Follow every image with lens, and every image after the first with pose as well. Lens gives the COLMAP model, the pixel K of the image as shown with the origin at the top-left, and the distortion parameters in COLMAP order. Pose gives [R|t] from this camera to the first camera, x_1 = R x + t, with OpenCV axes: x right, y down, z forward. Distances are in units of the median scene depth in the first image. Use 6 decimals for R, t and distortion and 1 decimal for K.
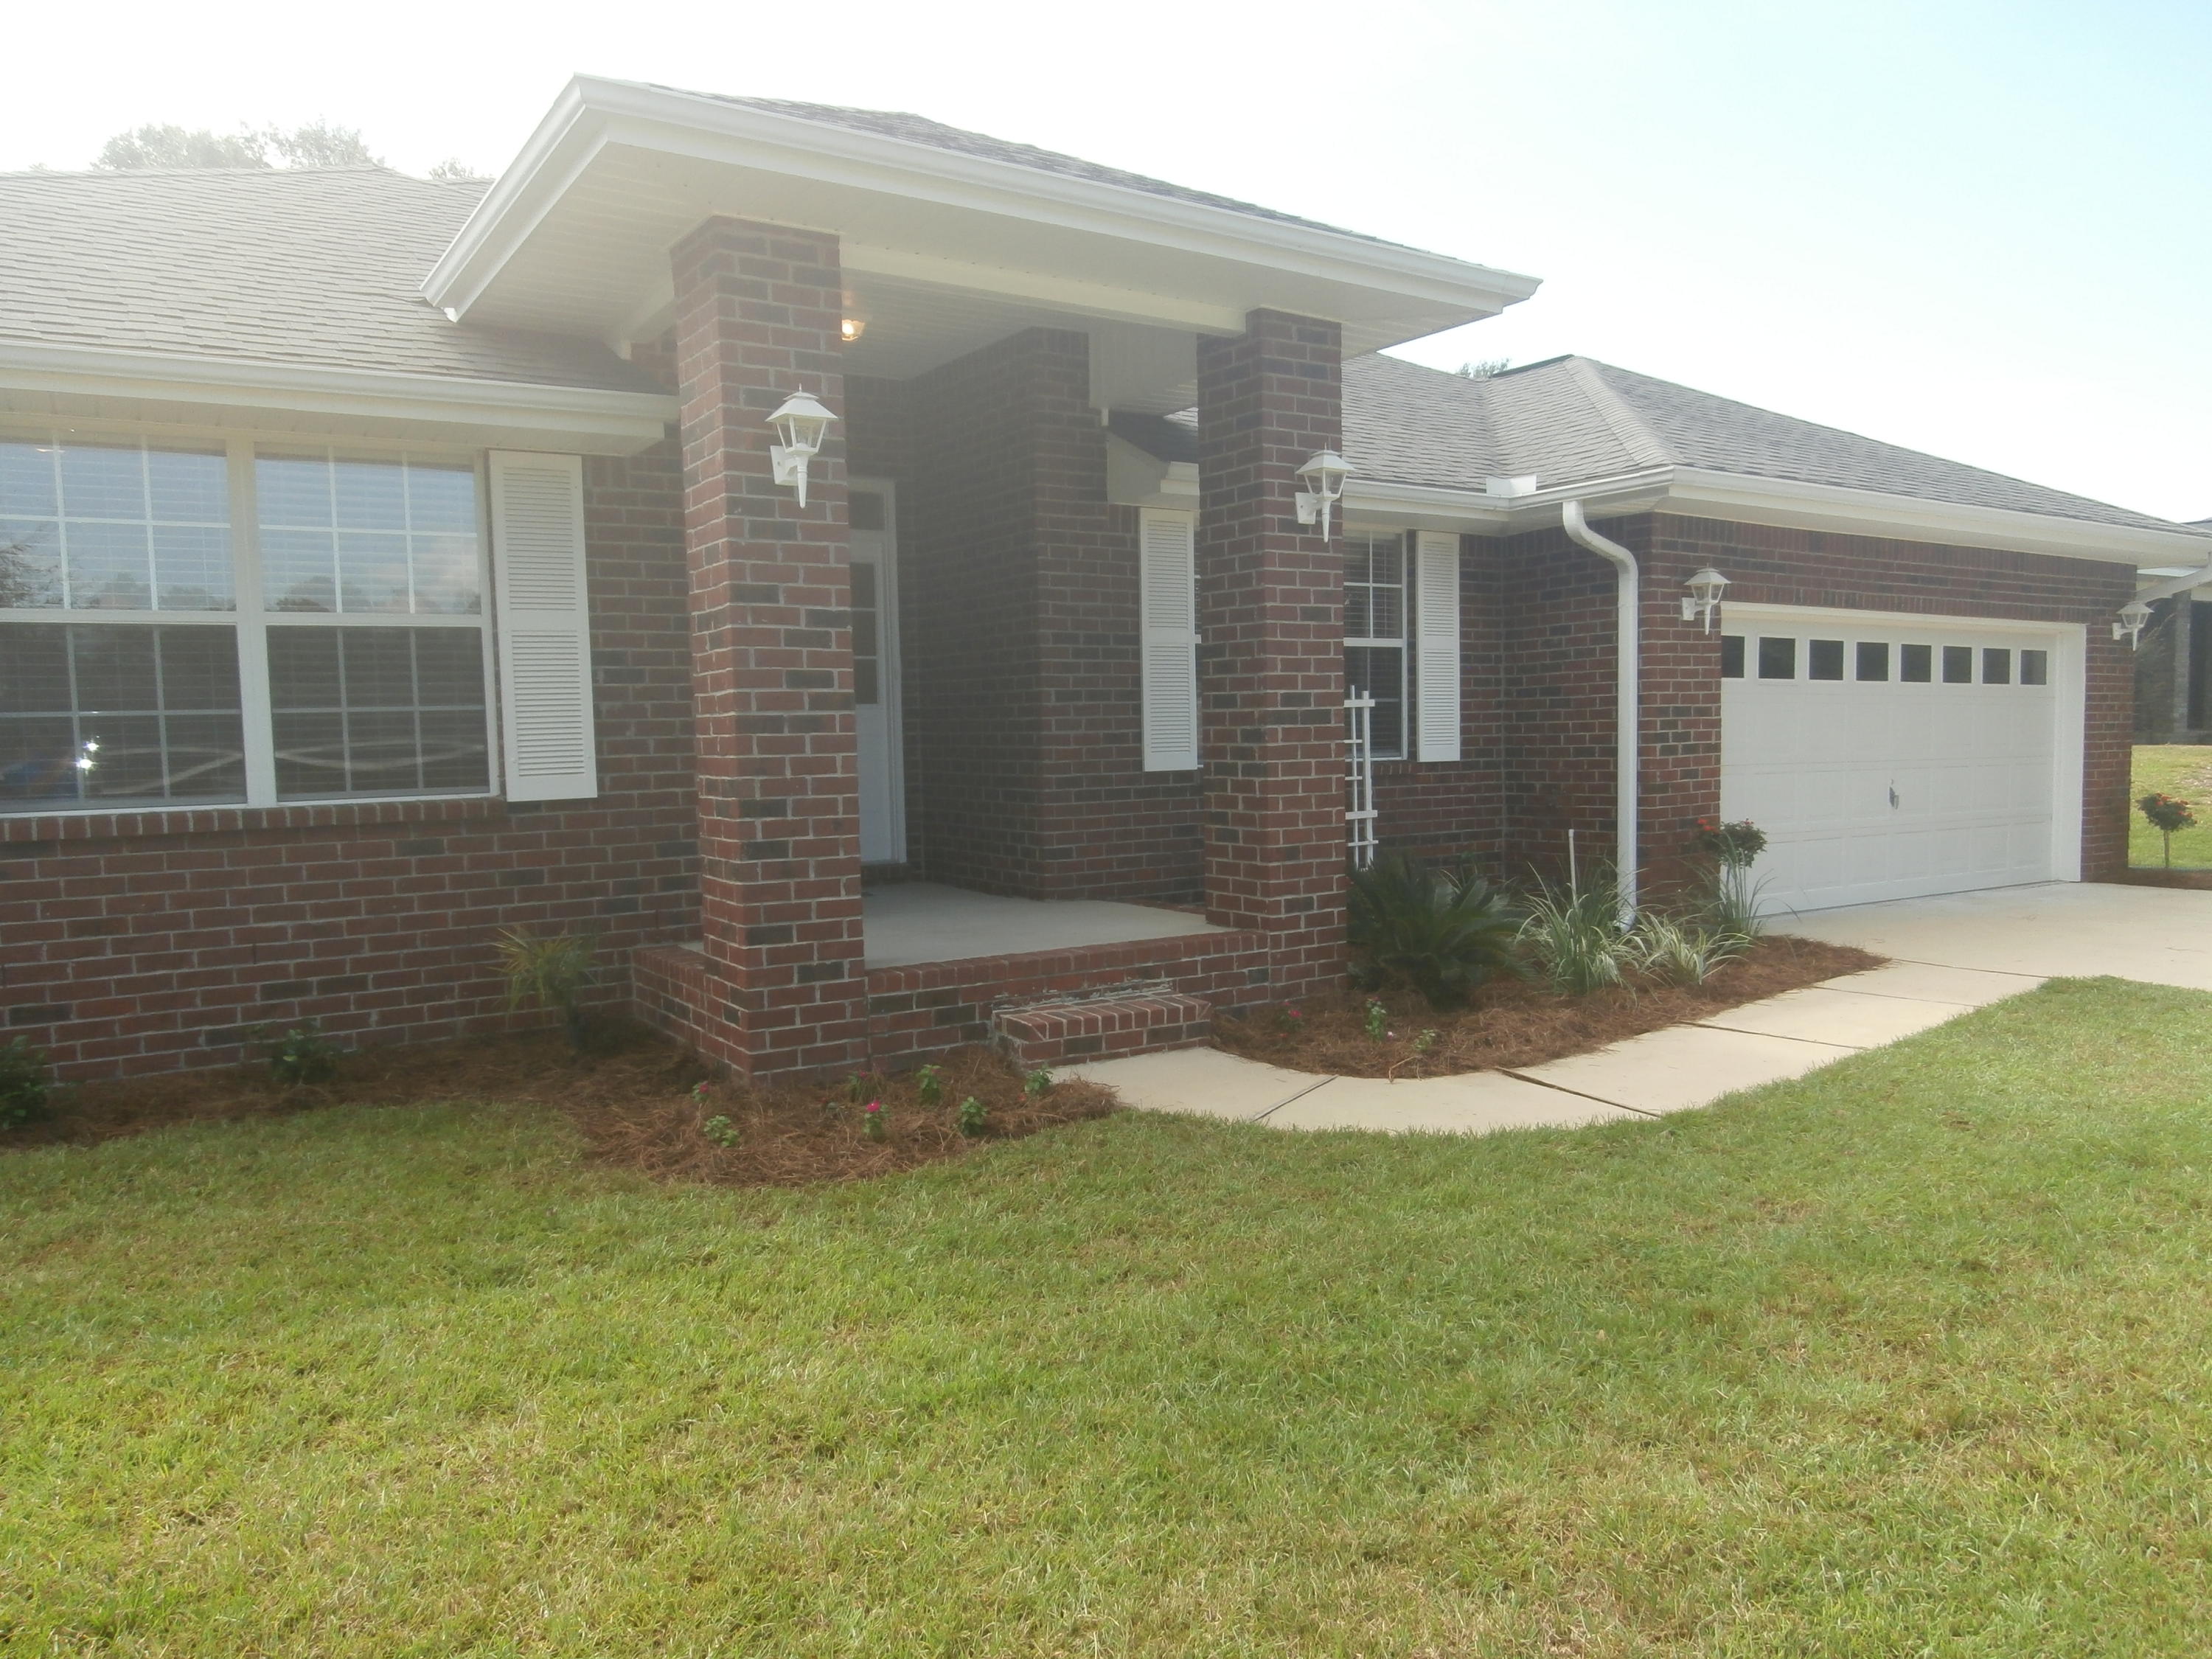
lens RADIAL K [[1558.1, 0, 1128.9], [0, 1558.1, 875.4], [0, 0, 1]] dist [-0.064900, 0.096186]
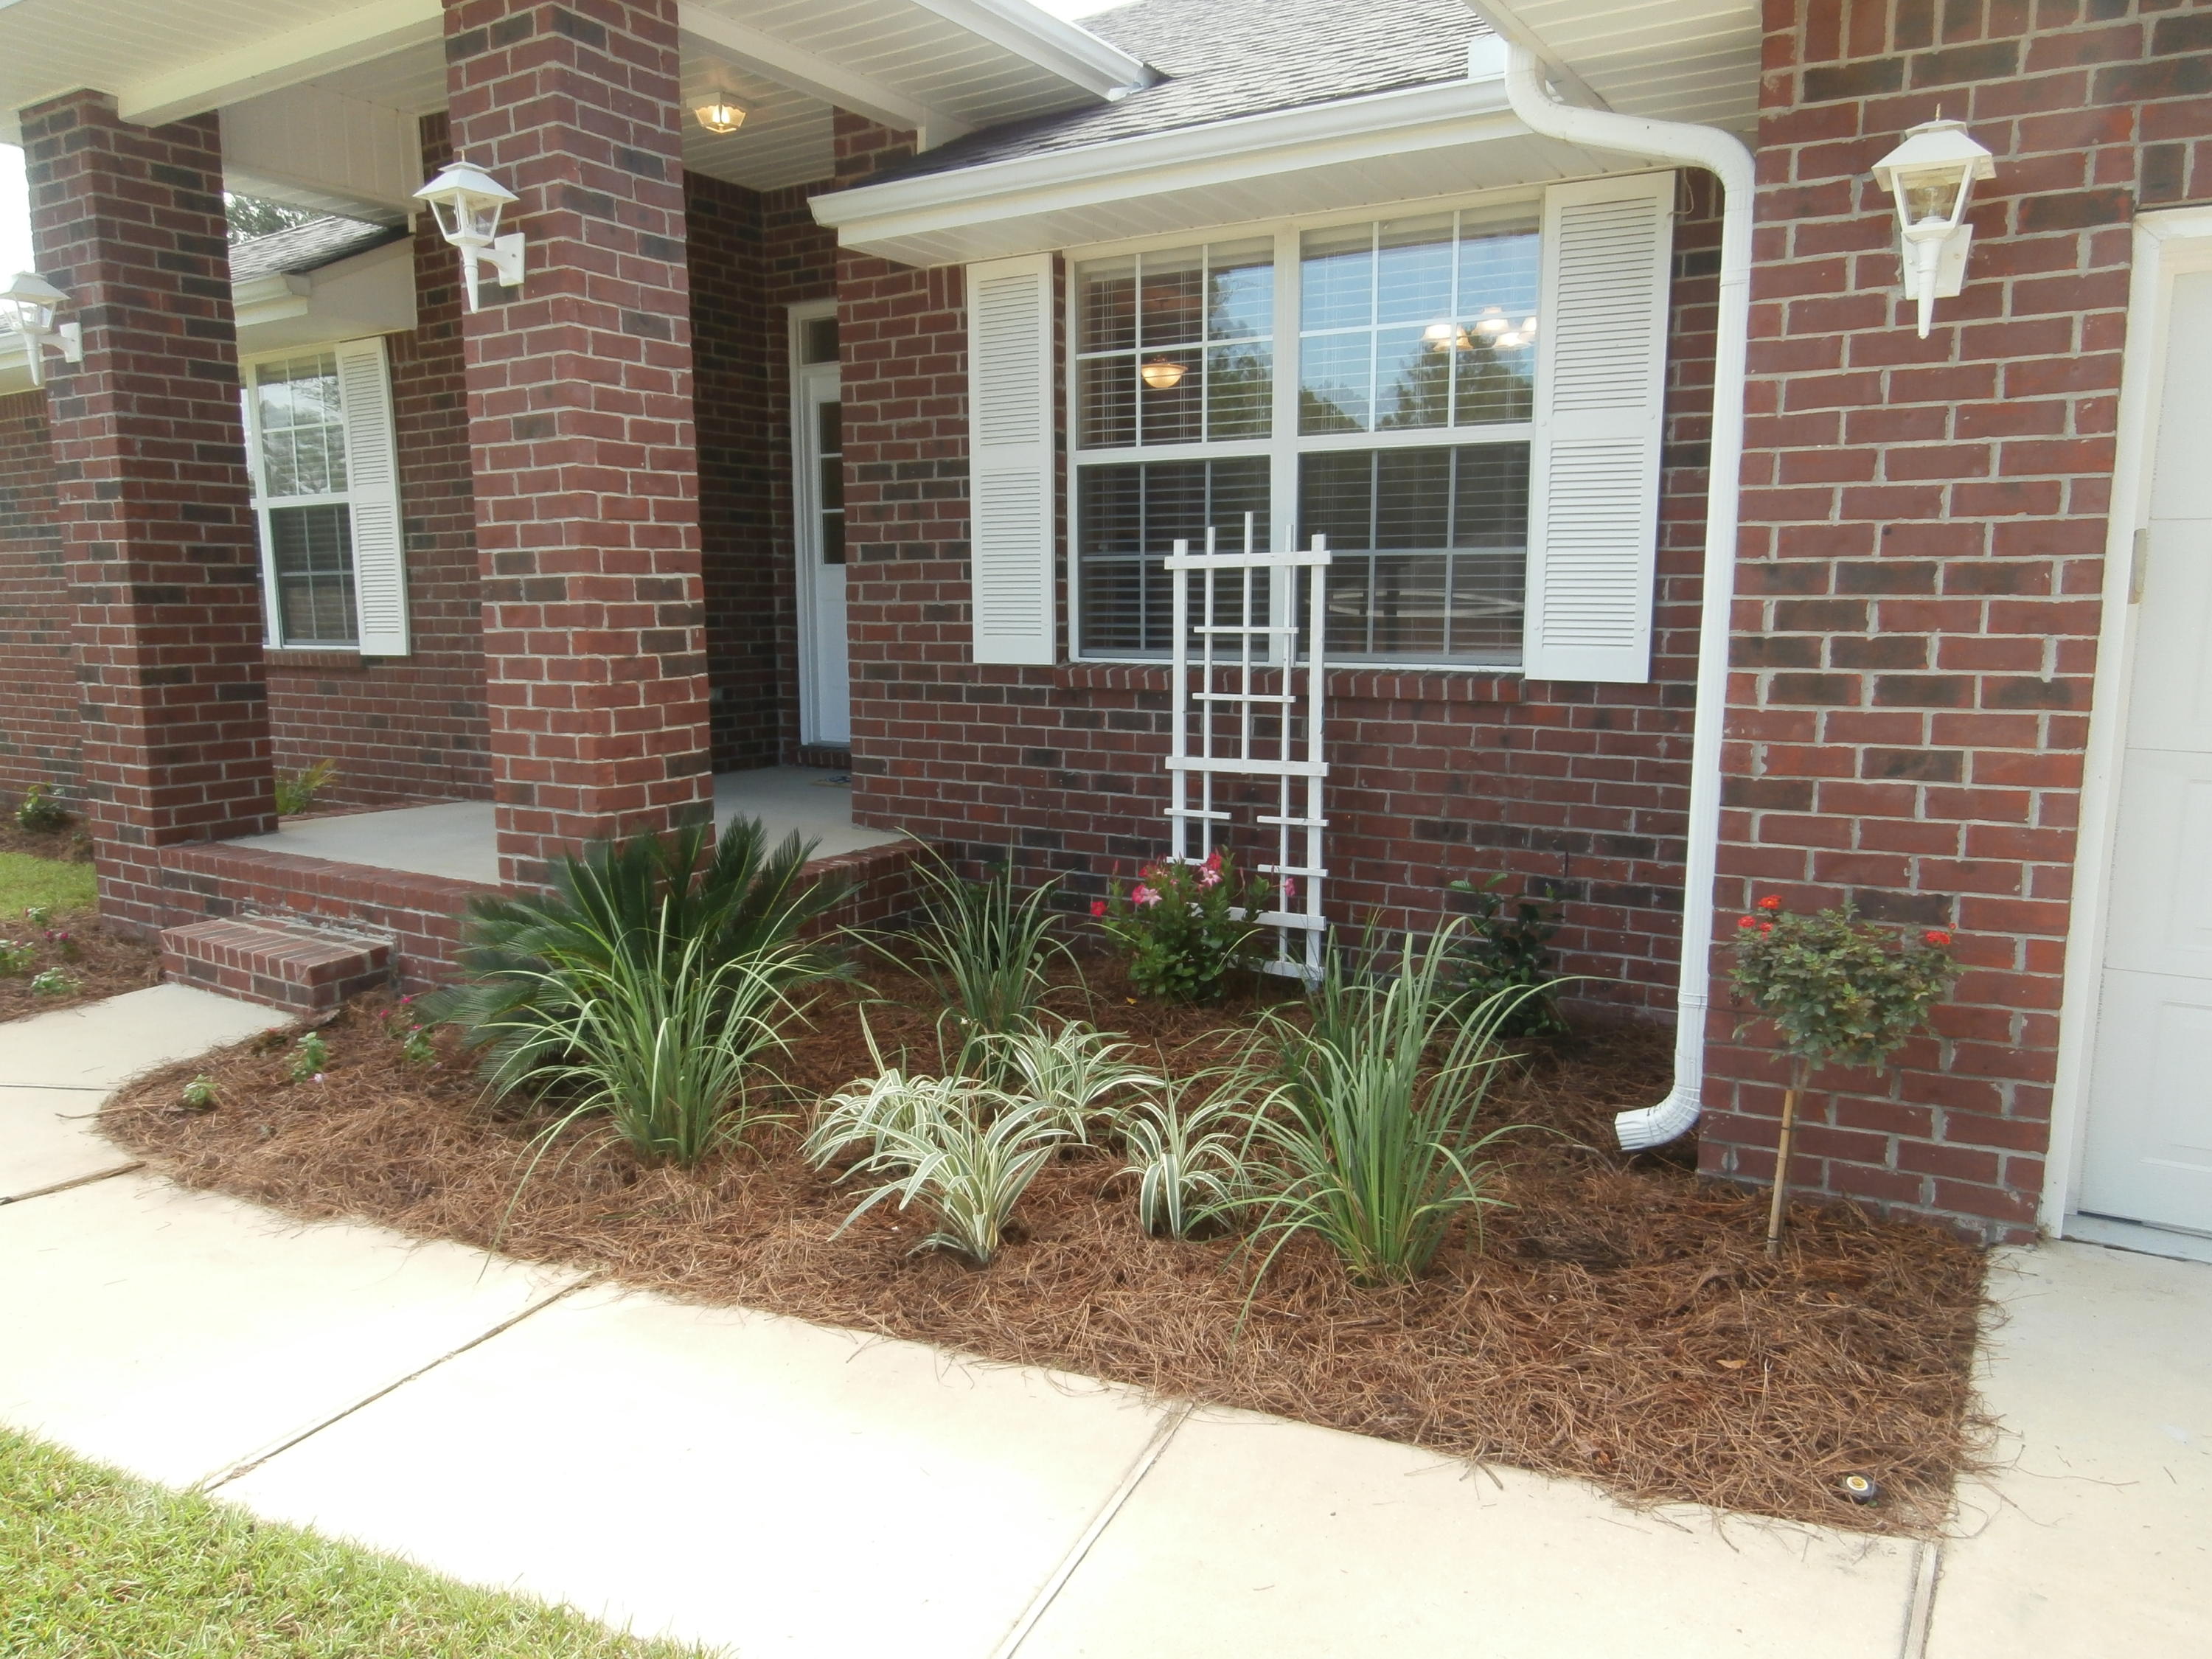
lens RADIAL K [[1545.0, 0, 1112.0], [0, 1545.0, 840.7], [0, 0, 1]] dist [-0.023627, 0.000957]
pose [[0.400570, 0.161241, -0.901967, 0.644654], [-0.089613, 0.986569, 0.136567, -0.086102], [0.911873, 0.026123, 0.409639, 0.766942]]
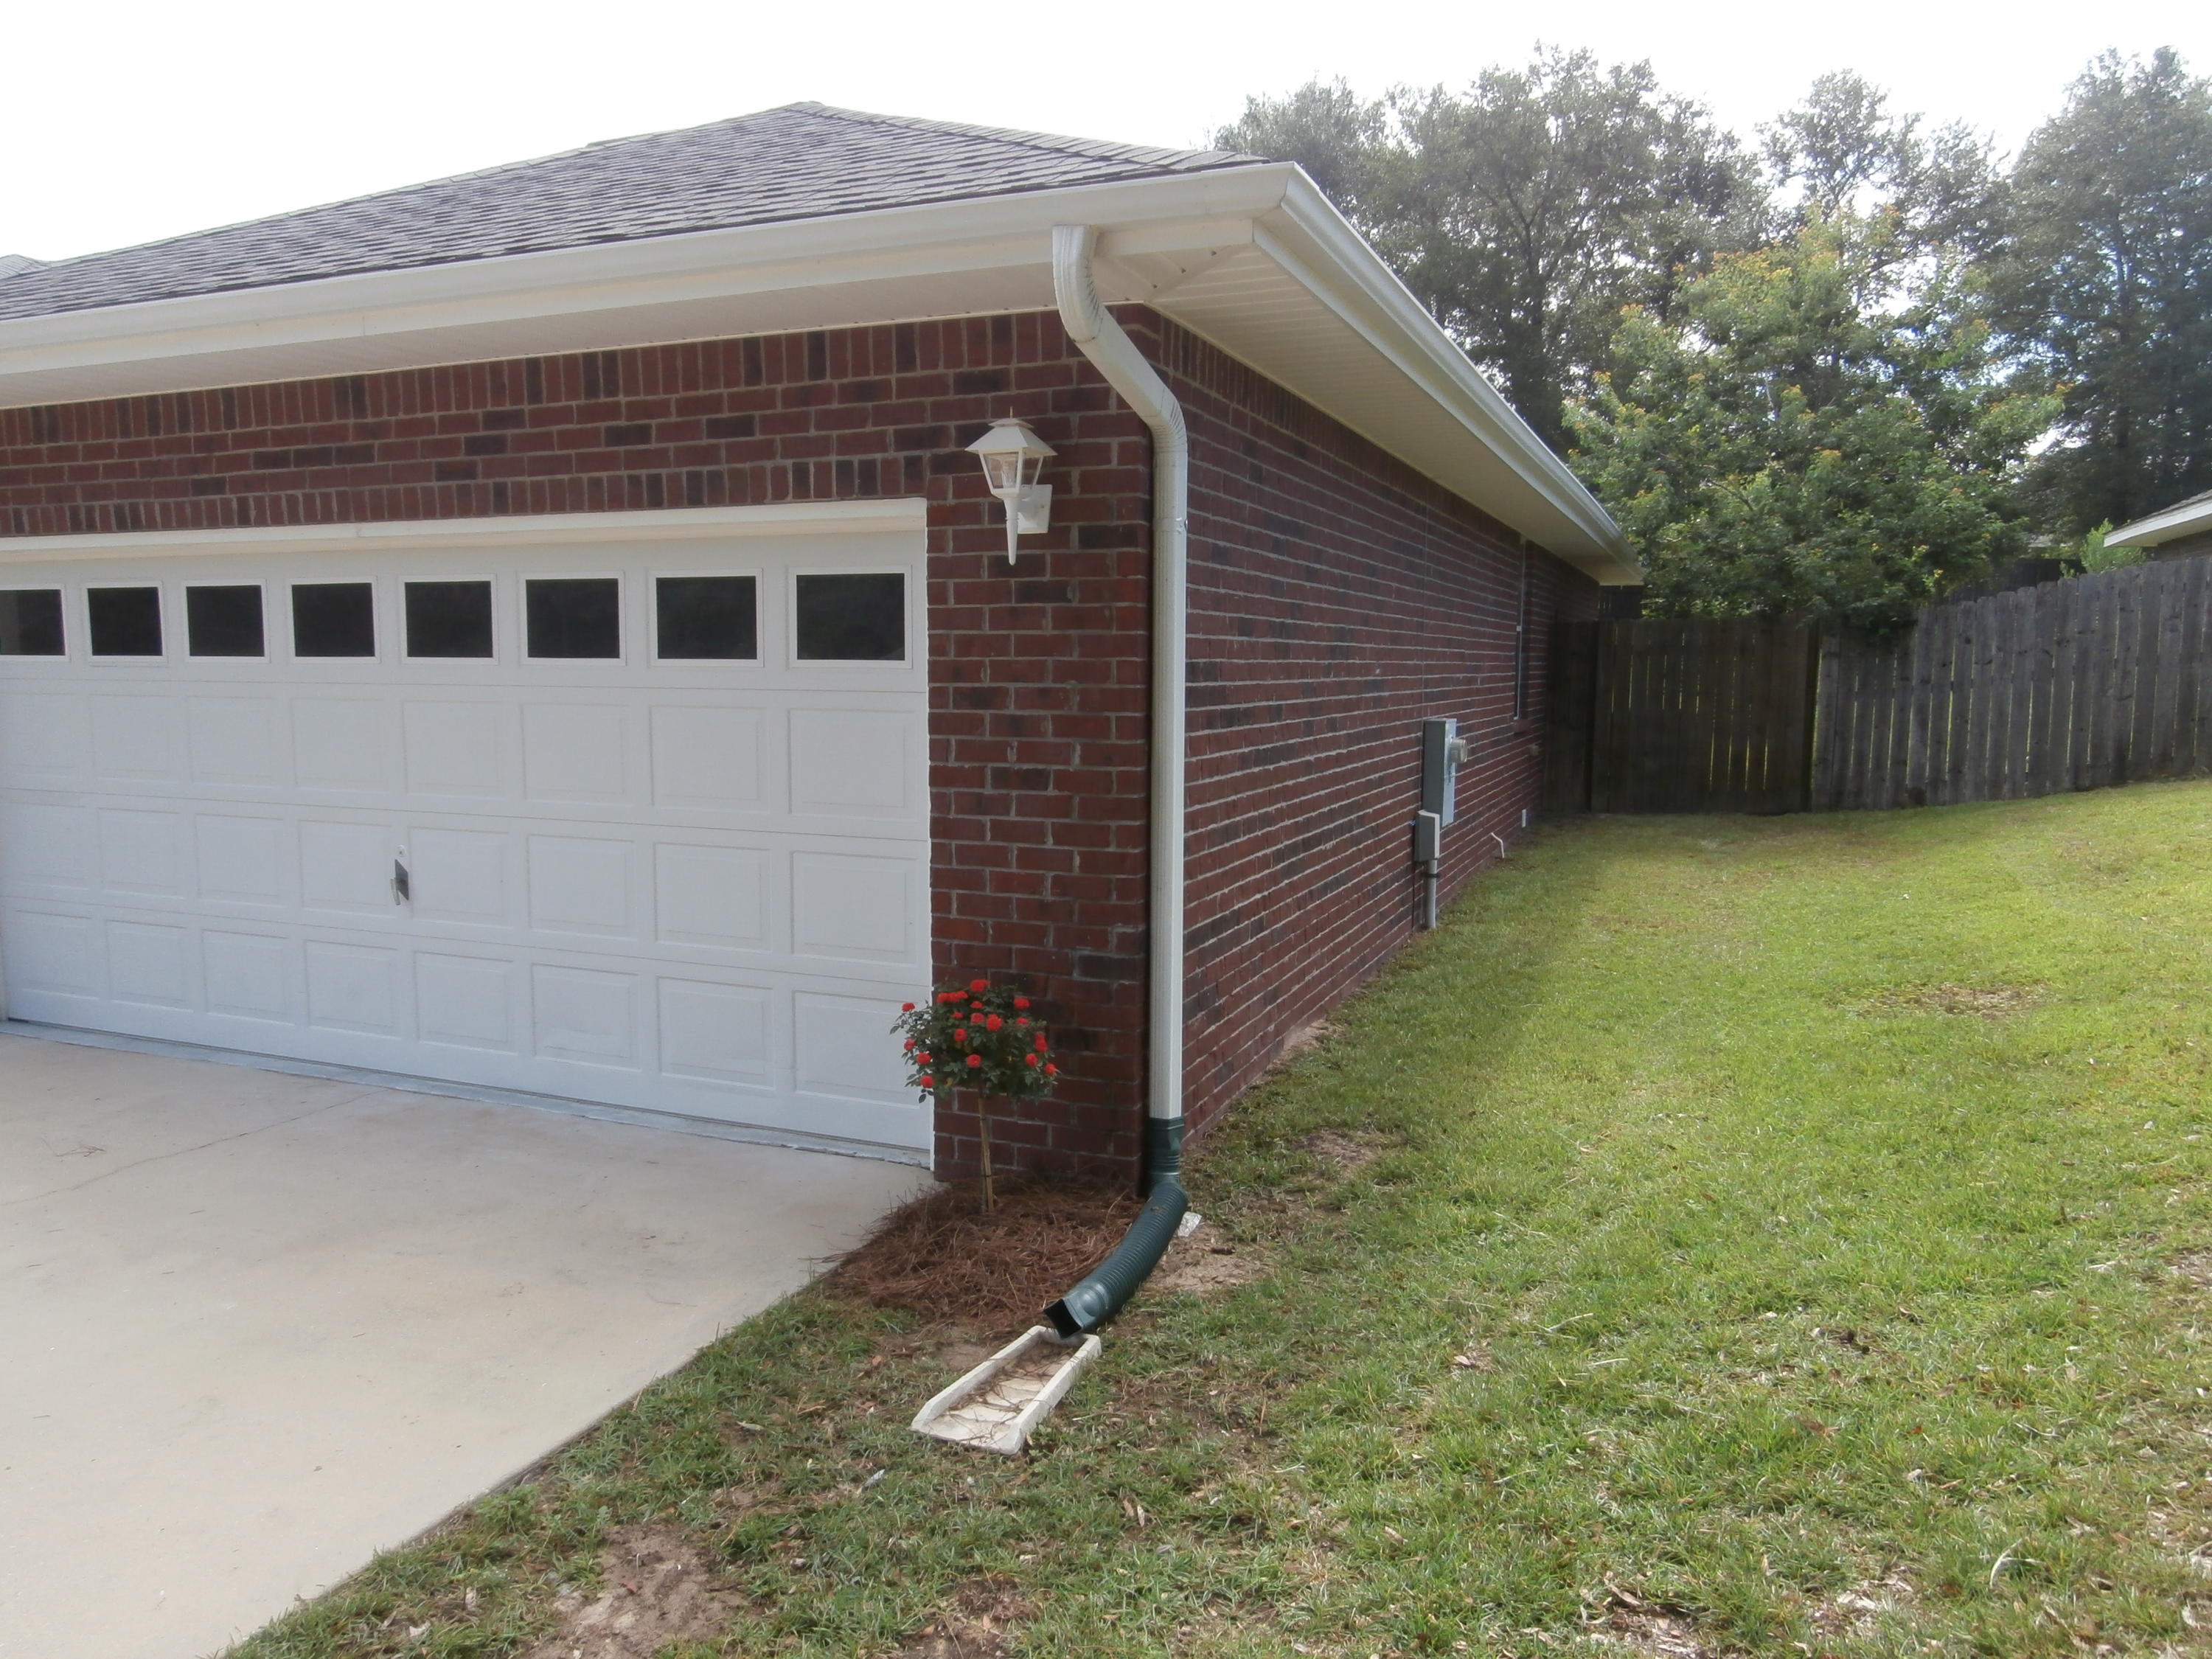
lens RADIAL K [[1496.5, 0, 1127.7], [0, 1496.5, 825.0], [0, 0, 1]] dist [-0.047266, 0.024720]
pose [[0.587308, 0.108273, -0.802088, 1.317821], [-0.081177, 0.993895, 0.074725, -0.160336], [0.805282, 0.021225, 0.592512, 1.147825]]
